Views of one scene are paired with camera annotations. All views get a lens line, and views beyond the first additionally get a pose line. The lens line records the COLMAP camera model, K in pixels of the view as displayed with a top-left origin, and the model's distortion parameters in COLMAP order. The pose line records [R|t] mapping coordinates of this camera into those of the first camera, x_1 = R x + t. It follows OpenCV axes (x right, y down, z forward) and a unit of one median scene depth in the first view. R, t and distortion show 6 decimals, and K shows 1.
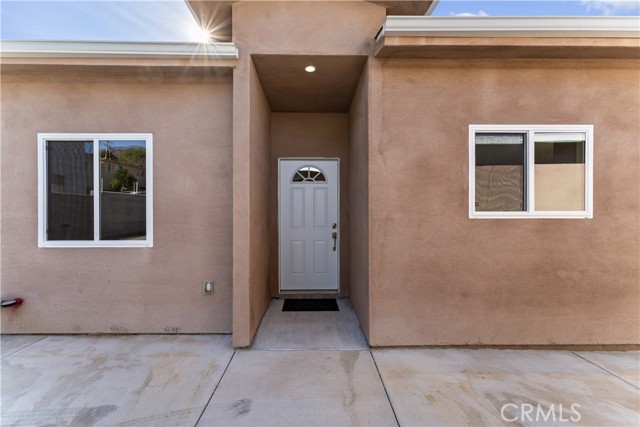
lens RADIAL K [[261.2, 0, 320.0], [0, 261.2, 215.6], [0, 0, 1]] dist [-0.002037, 0.000983]
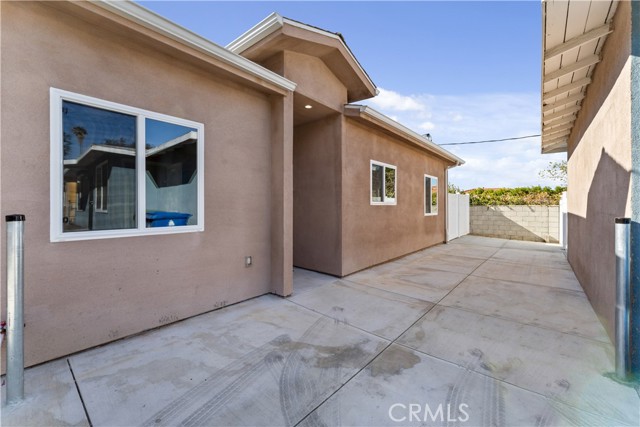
lens RADIAL K [[261.2, 0, 320.4], [0, 261.2, 209.6], [0, 0, 1]] dist [-0.002037, 0.000983]
pose [[0.658787, -0.008041, 0.752287, -1.229740], [0.006697, 0.999966, 0.004824, 0.034030], [-0.752300, 0.001860, 0.658818, -0.060586]]
